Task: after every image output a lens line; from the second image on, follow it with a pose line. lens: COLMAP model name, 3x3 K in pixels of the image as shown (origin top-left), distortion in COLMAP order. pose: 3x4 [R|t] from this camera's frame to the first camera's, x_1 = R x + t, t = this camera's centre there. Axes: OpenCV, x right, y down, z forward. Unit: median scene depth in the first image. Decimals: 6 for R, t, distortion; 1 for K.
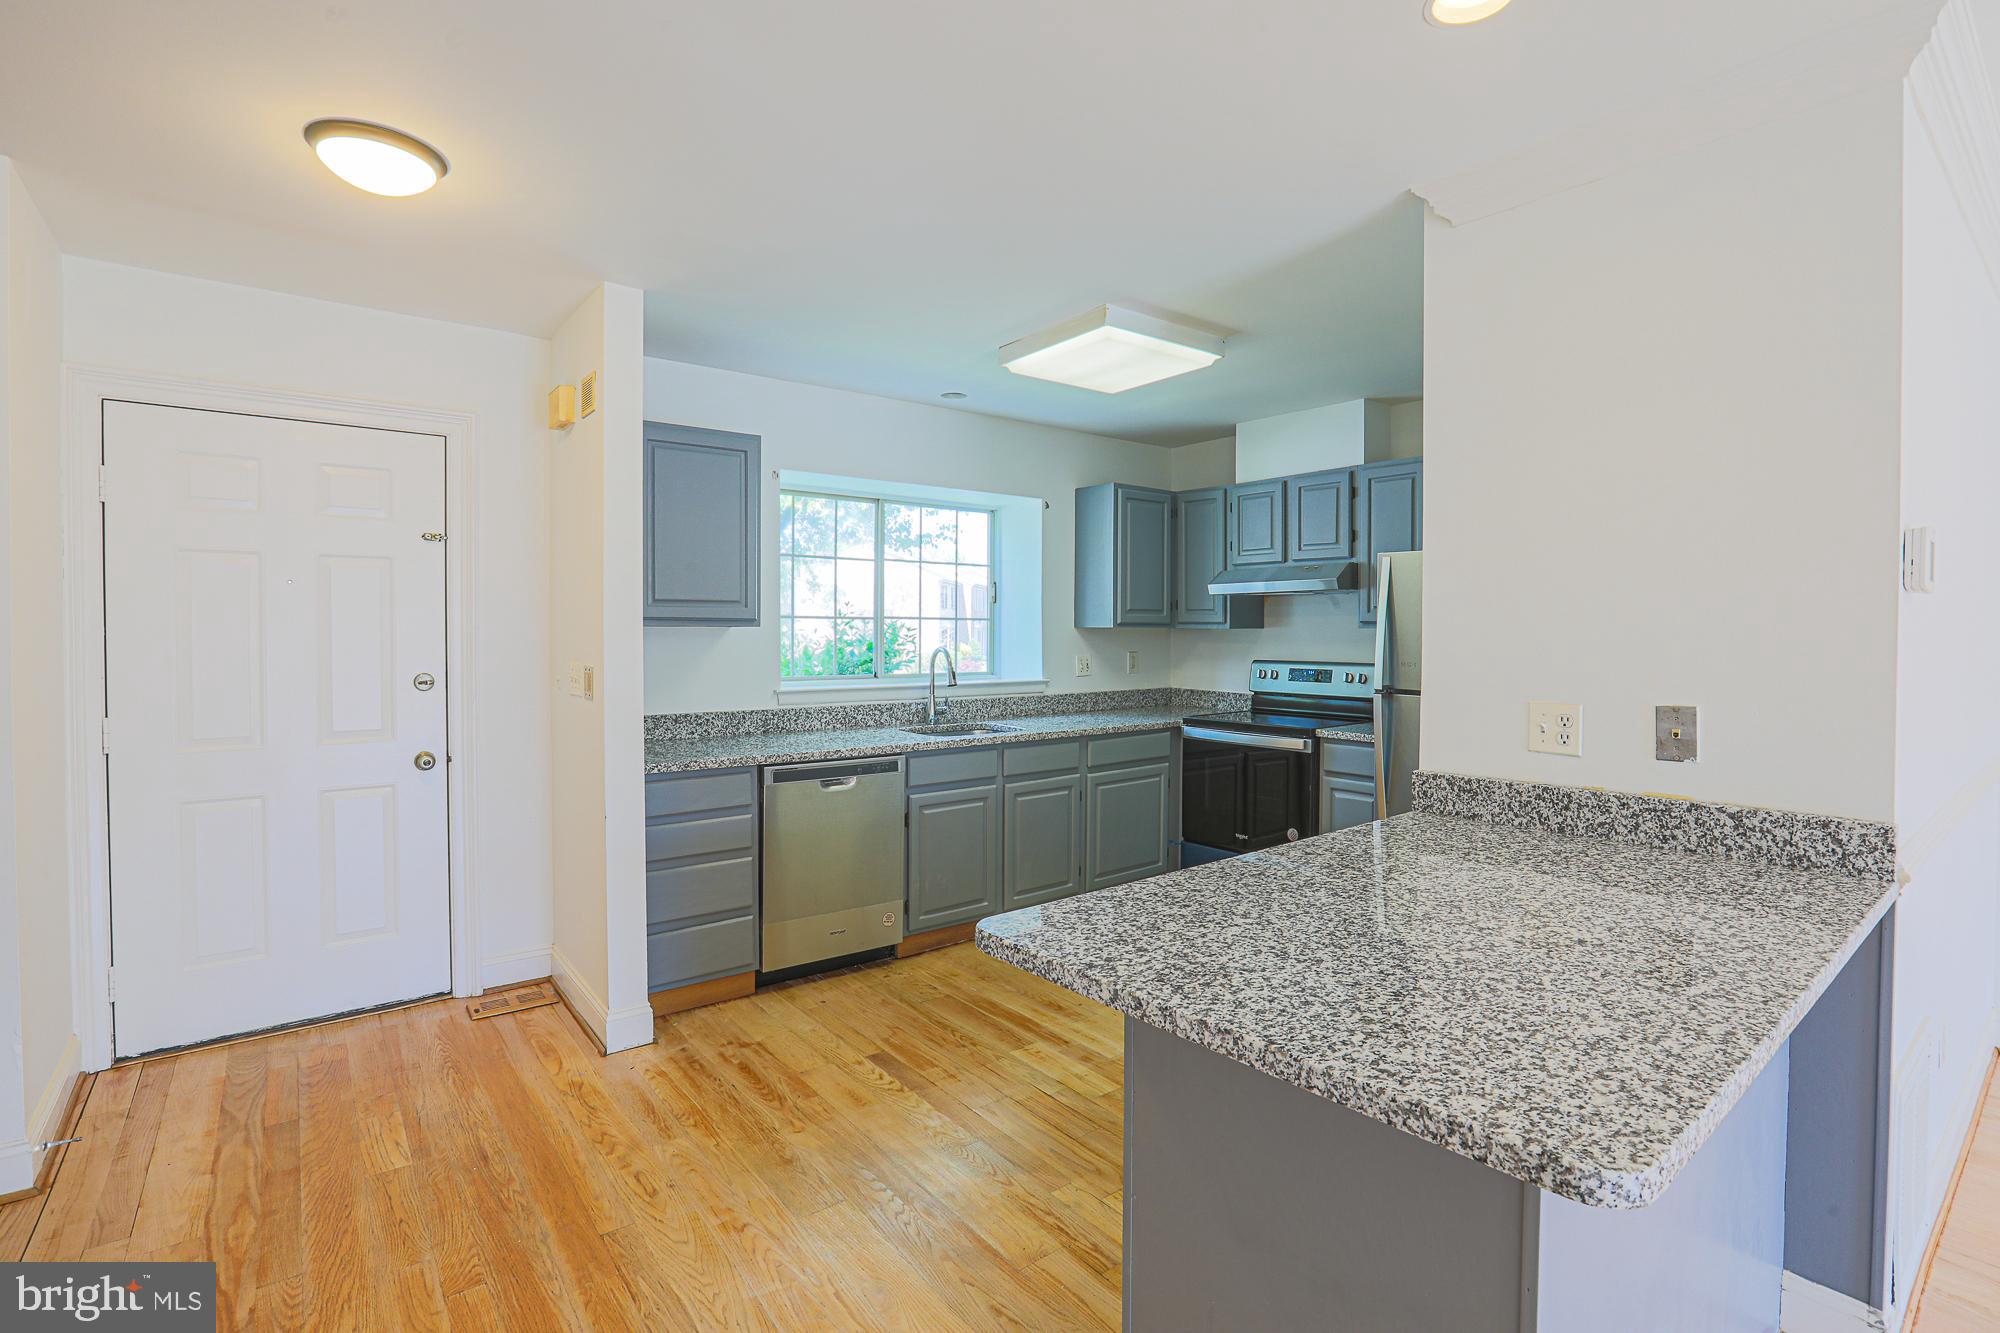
lens RADIAL K [[948.2, 0, 1006.3], [0, 948.2, 650.2], [0, 0, 1]] dist [-0.024862, 0.000215]
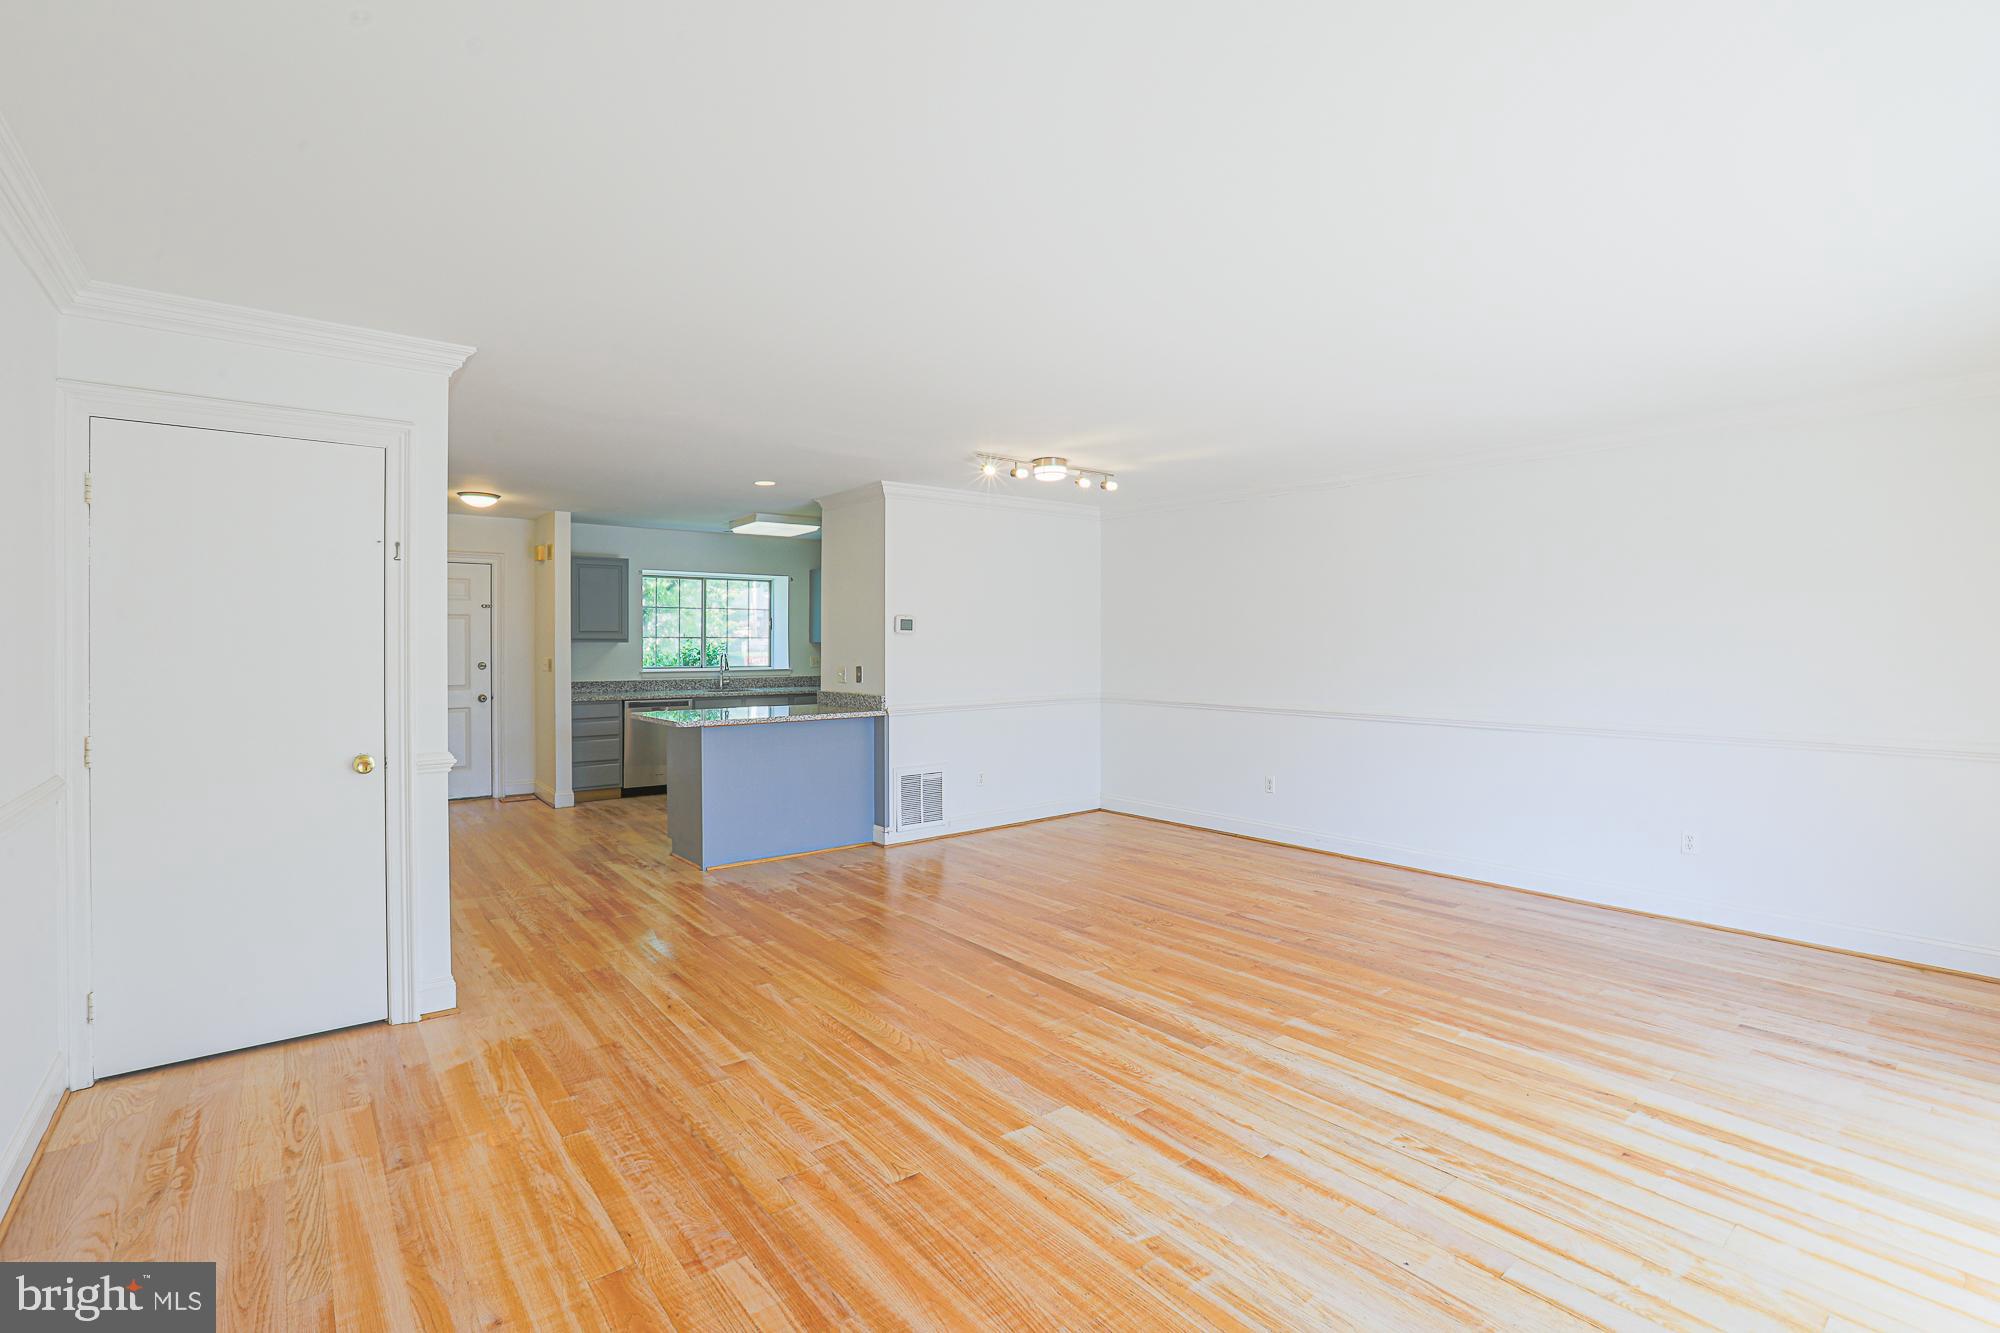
lens RADIAL K [[948.2, 0, 1006.3], [0, 948.2, 650.2], [0, 0, 1]] dist [-0.024862, 0.000215]
pose [[0.999962, -0.001841, 0.008462, 0.705198], [0.001925, 0.999949, -0.009907, 0.020559], [-0.008444, 0.009922, 0.999915, -1.426261]]
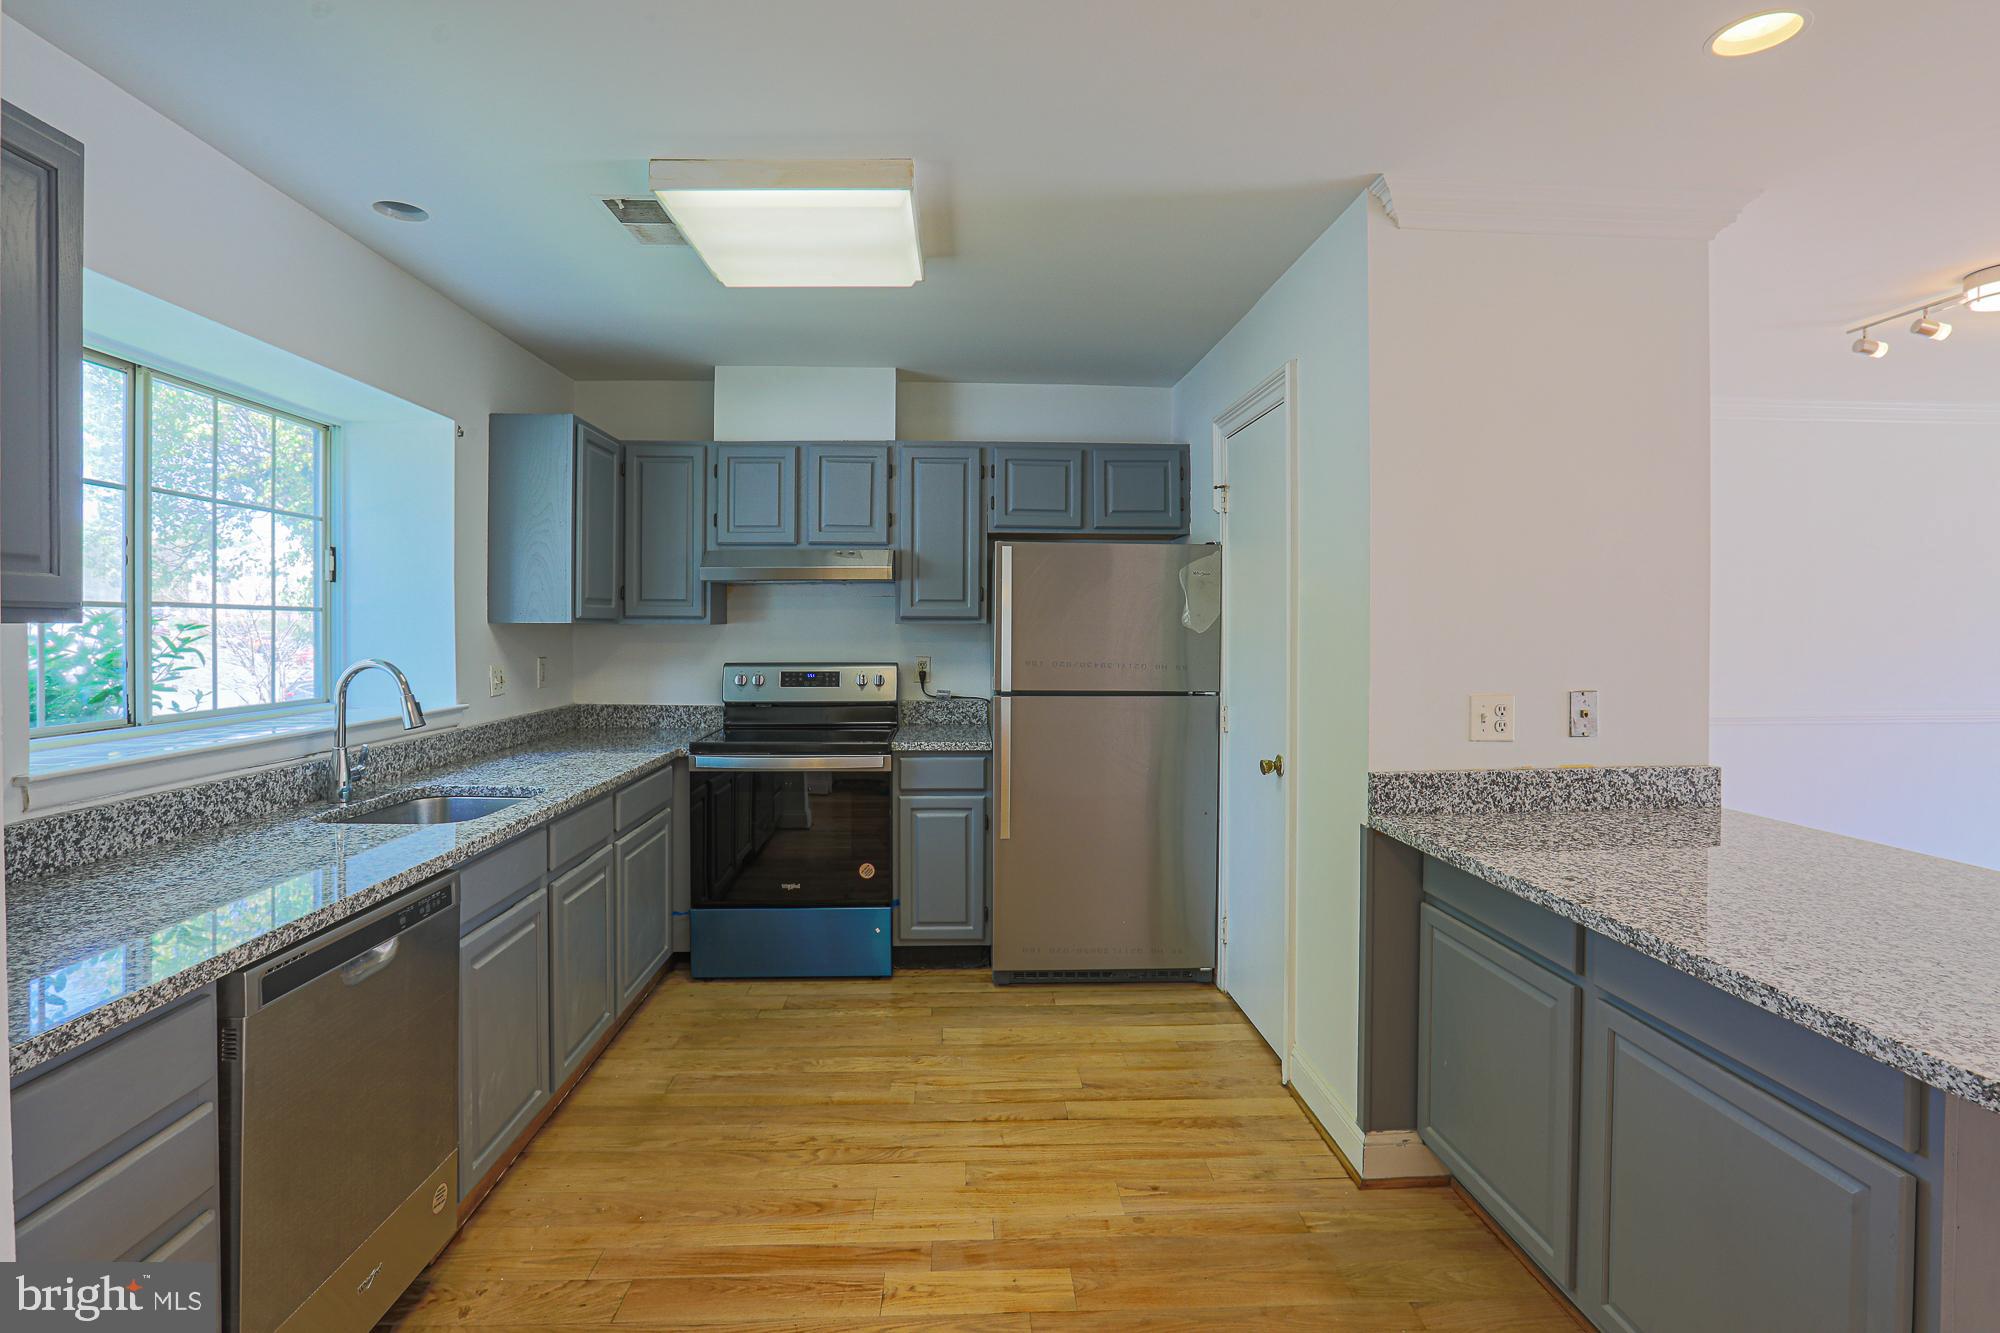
lens RADIAL K [[960.2, 0, 996.4], [0, 960.2, 632.0], [0, 0, 1]] dist [-0.067407, 0.032604]
pose [[0.576751, -0.007218, 0.816888, -0.405372], [0.017482, 0.999841, -0.003508, -0.014279], [-0.816733, 0.016304, 0.576785, 0.524887]]
